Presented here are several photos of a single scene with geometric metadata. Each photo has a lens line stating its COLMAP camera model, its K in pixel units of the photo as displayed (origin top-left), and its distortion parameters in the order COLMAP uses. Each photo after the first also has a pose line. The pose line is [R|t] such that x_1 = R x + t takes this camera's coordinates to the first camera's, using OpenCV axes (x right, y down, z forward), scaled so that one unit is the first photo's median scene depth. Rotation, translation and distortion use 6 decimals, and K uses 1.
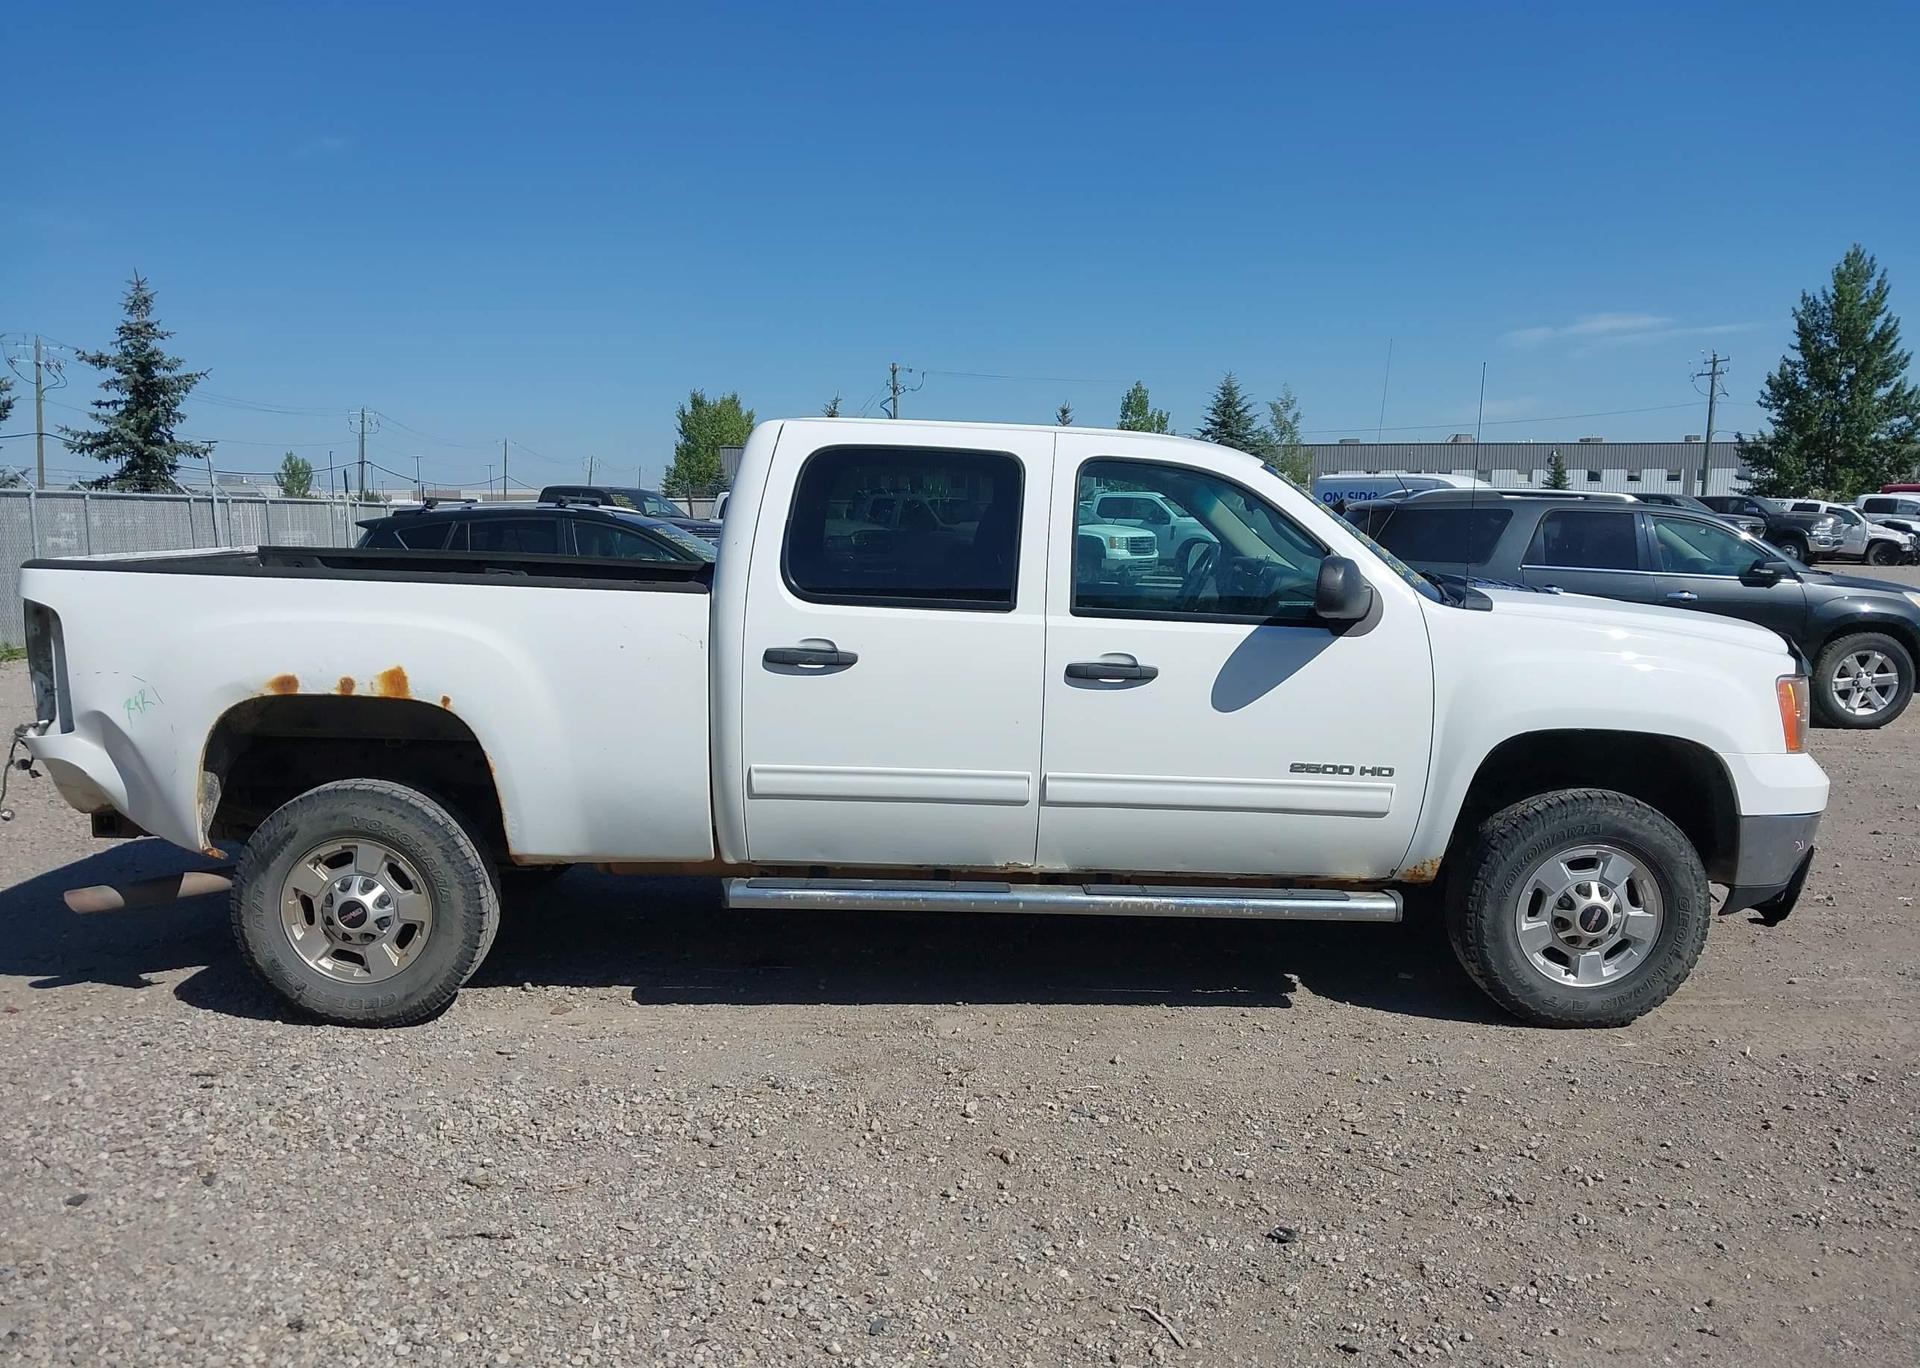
lens RADIAL K [[1526.0, 0, 968.5], [0, 1526.0, 678.3], [0, 0, 1]] dist [0.035387, -0.046640]
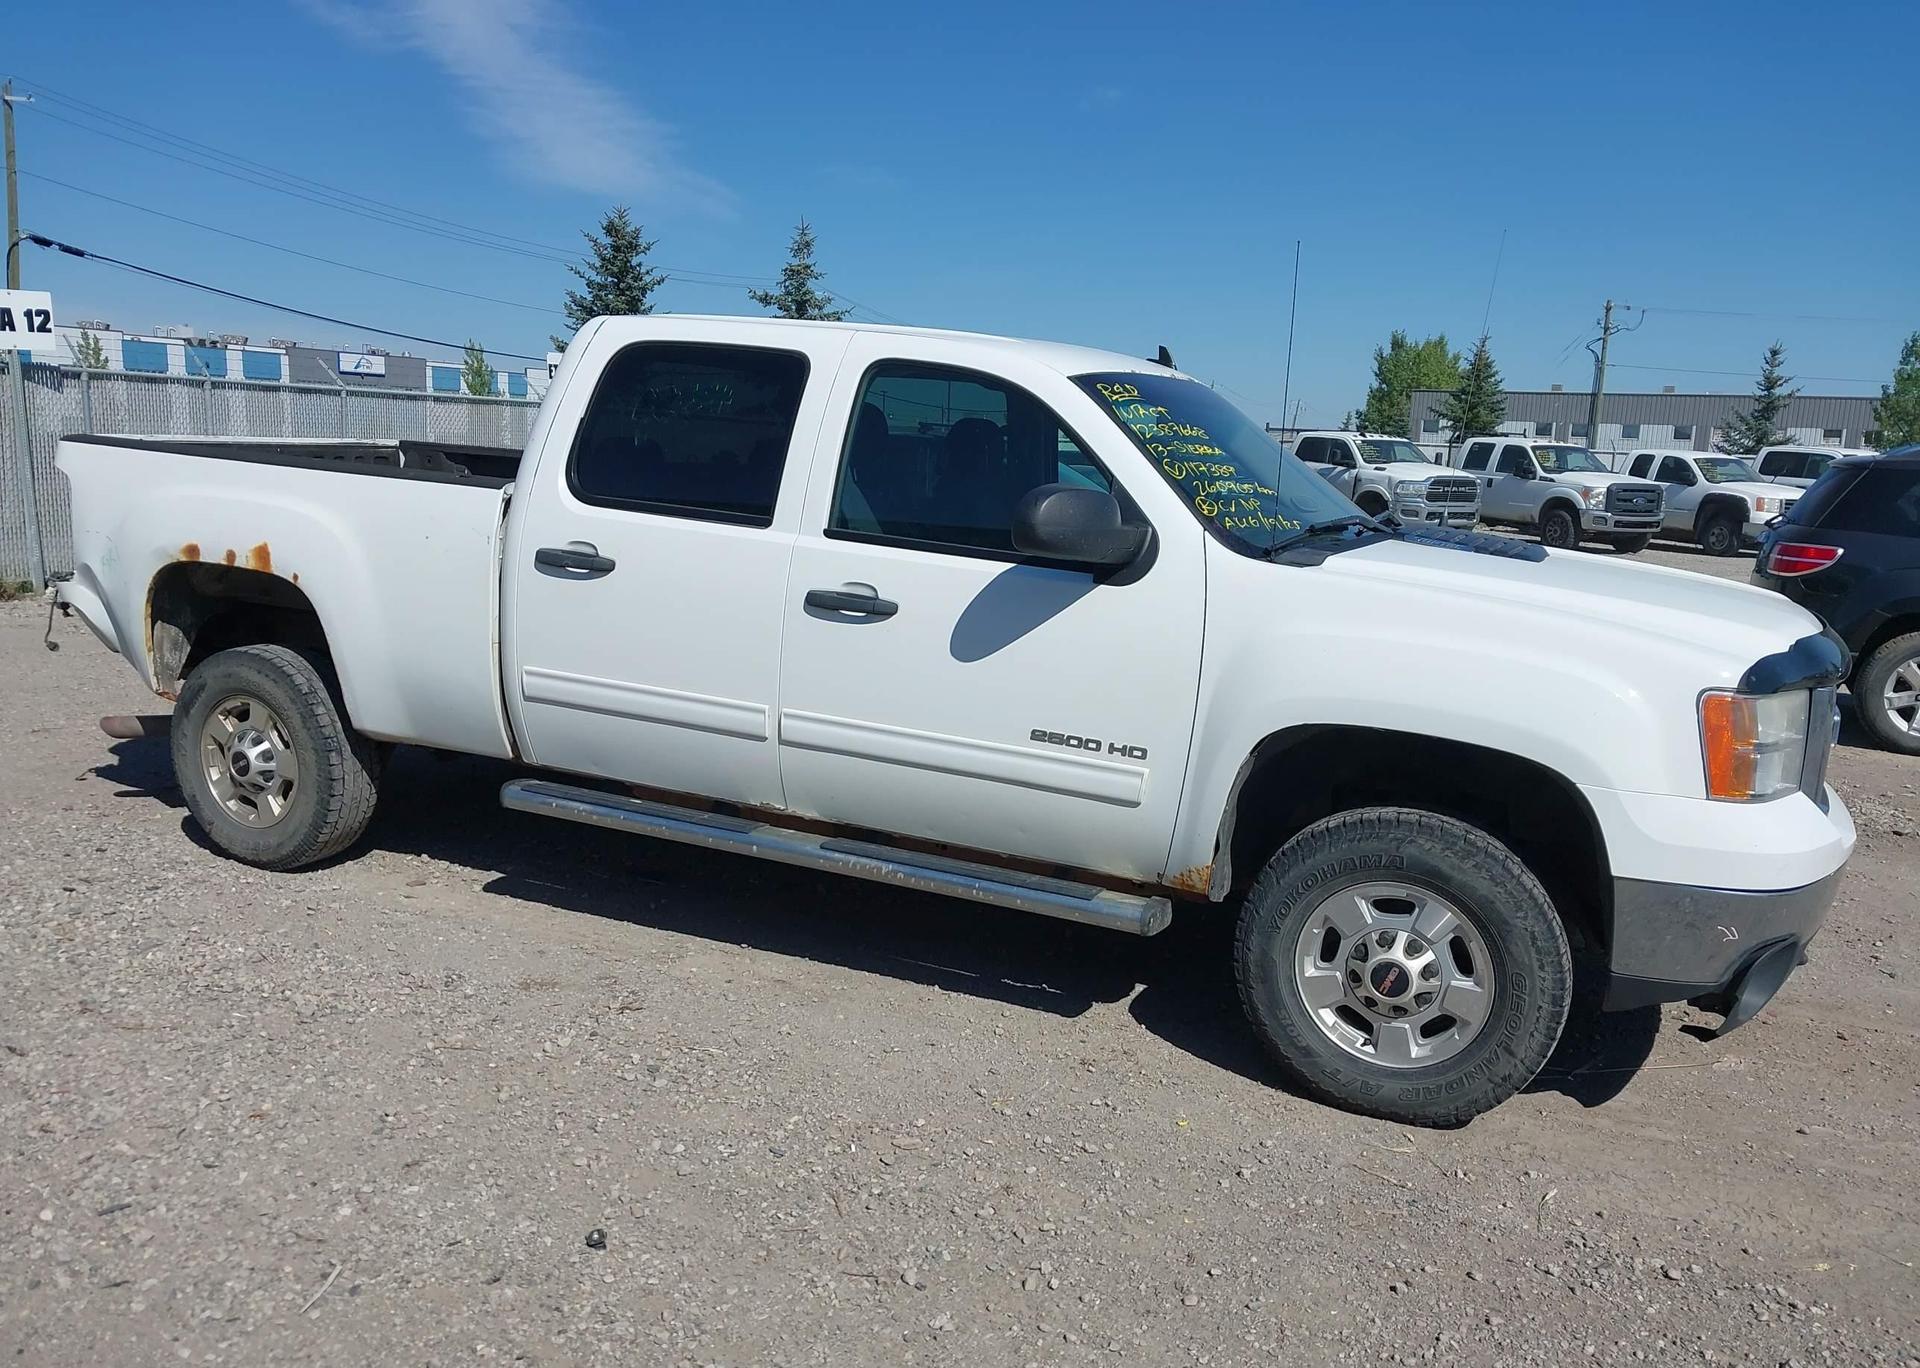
lens RADIAL K [[1526.0, 0, 968.5], [0, 1526.0, 699.1], [0, 0, 1]] dist [0.035387, -0.046640]
pose [[0.893425, 0.108733, -0.435854, 0.538357], [-0.087539, 0.993804, 0.068487, -0.015061], [0.440601, -0.023034, 0.897408, 0.229994]]
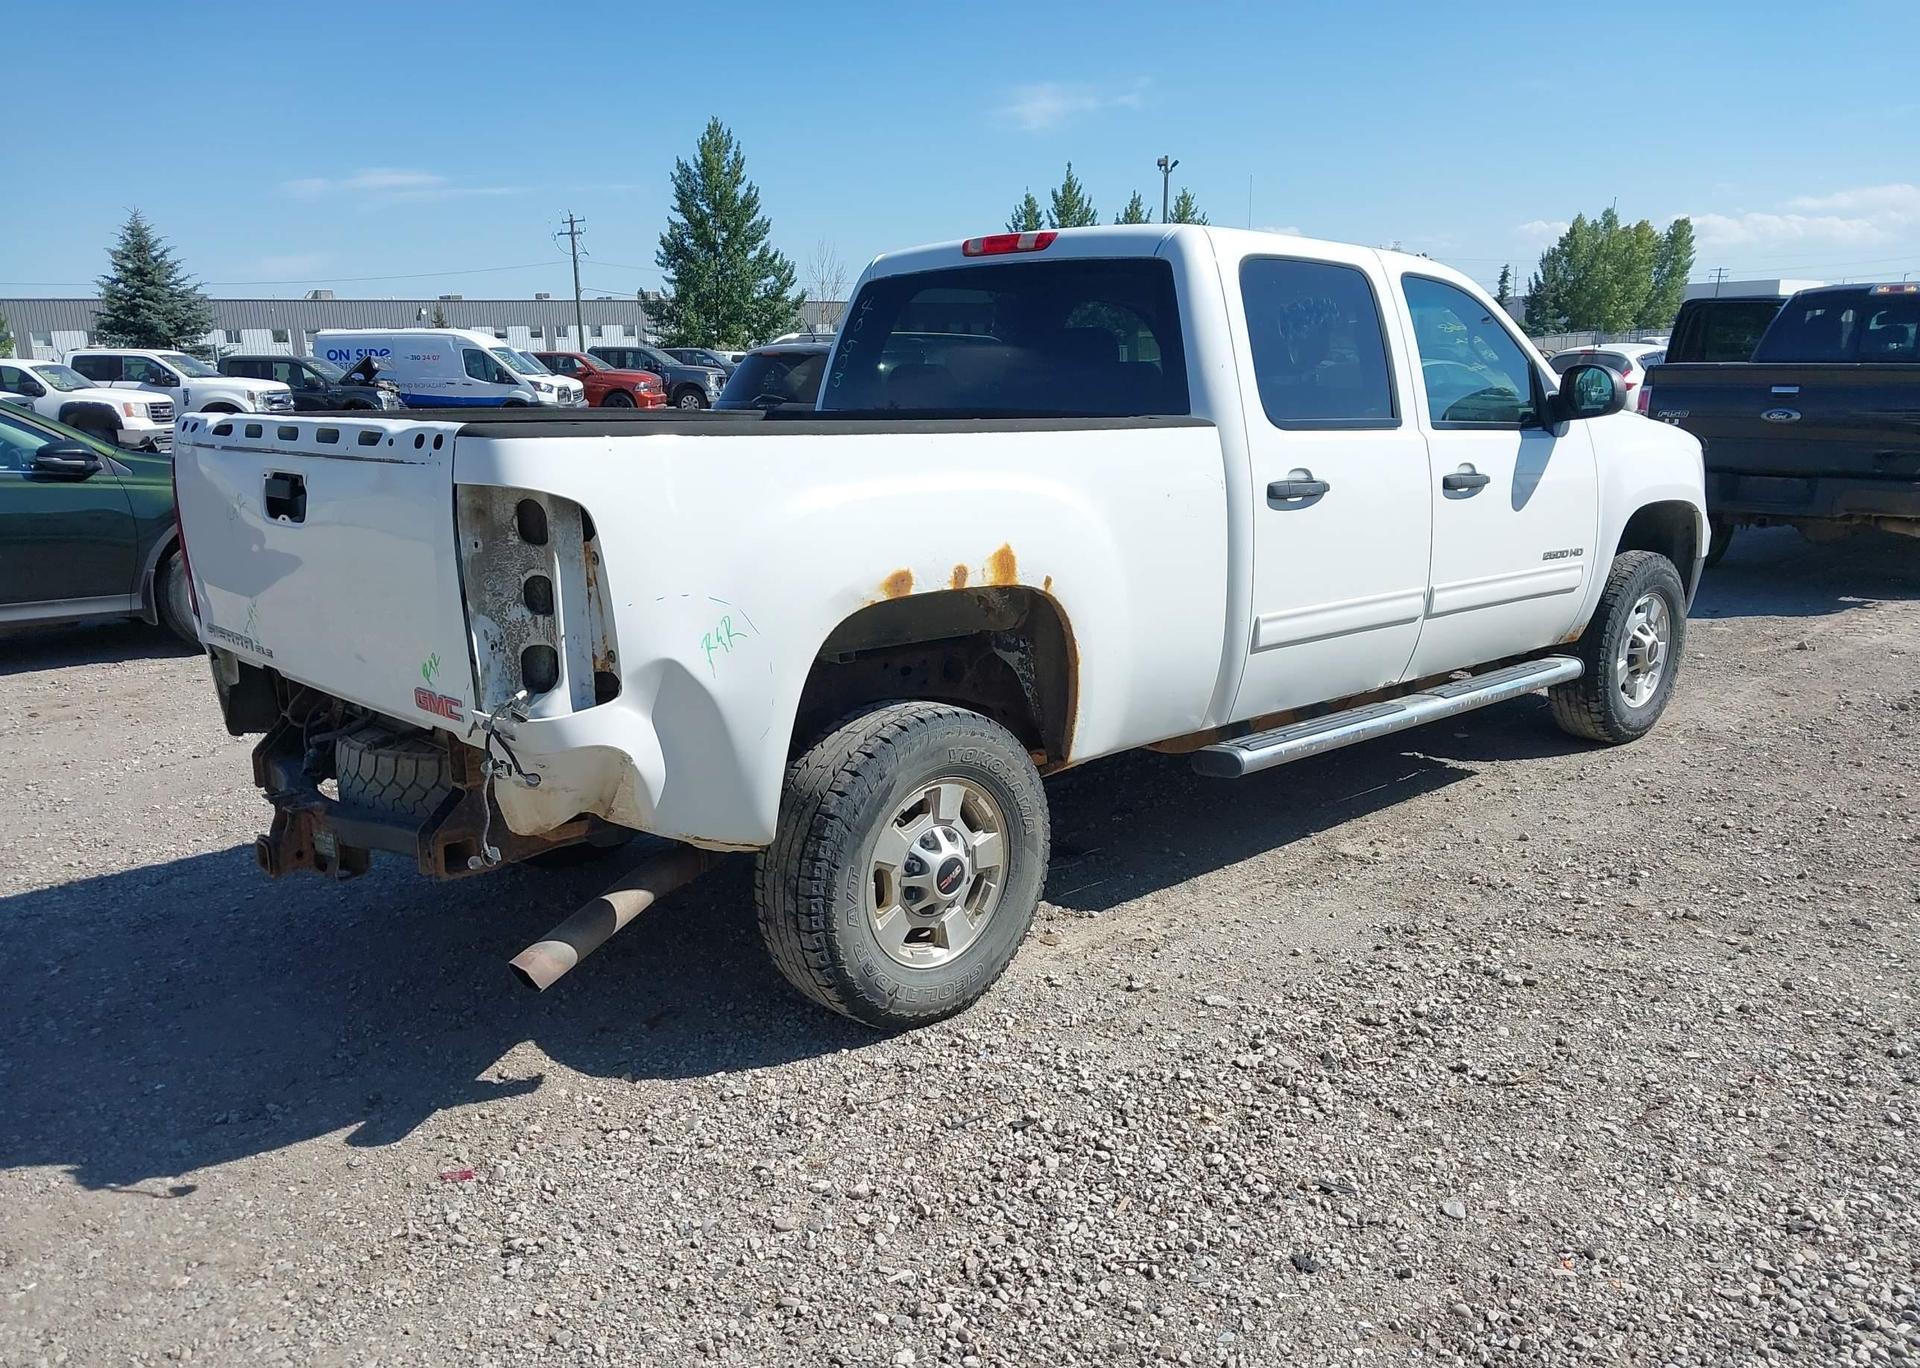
lens RADIAL K [[1526.0, 0, 957.4], [0, 1526.0, 699.7], [0, 0, 1]] dist [0.035387, -0.046640]
pose [[0.744075, -0.164975, 0.647407, -0.857903], [0.098367, 0.985524, 0.138081, -0.036532], [-0.660815, -0.039059, 0.749532, 0.425199]]
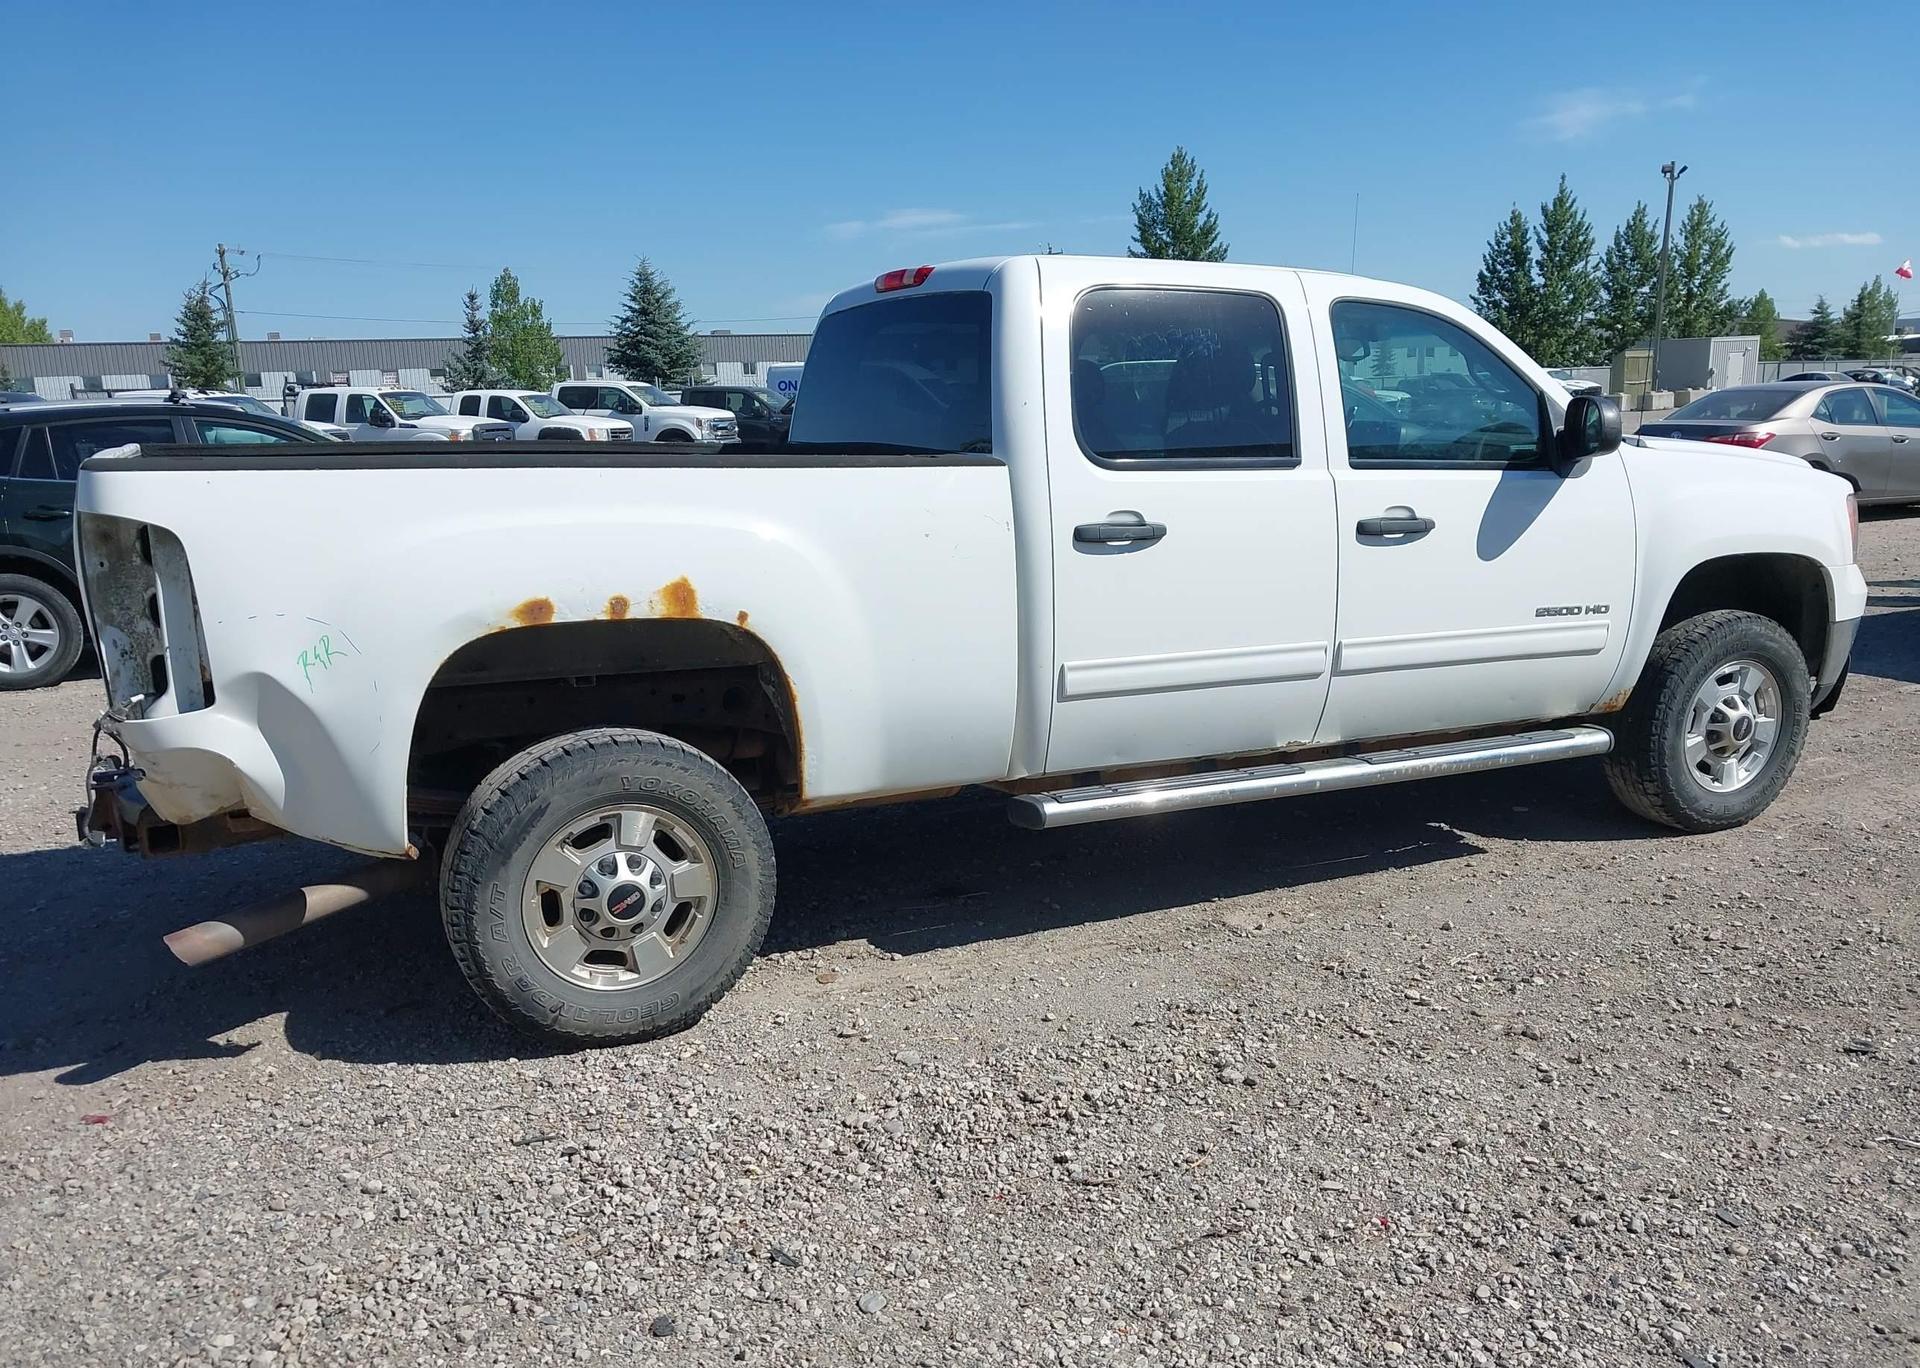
lens RADIAL K [[1526.0, 0, 961.7], [0, 1526.0, 688.3], [0, 0, 1]] dist [0.035387, -0.046640]
pose [[0.913506, -0.103287, 0.393495, -0.529133], [0.074107, 0.993299, 0.088687, -0.009710], [-0.400018, -0.051855, 0.915039, 0.223659]]
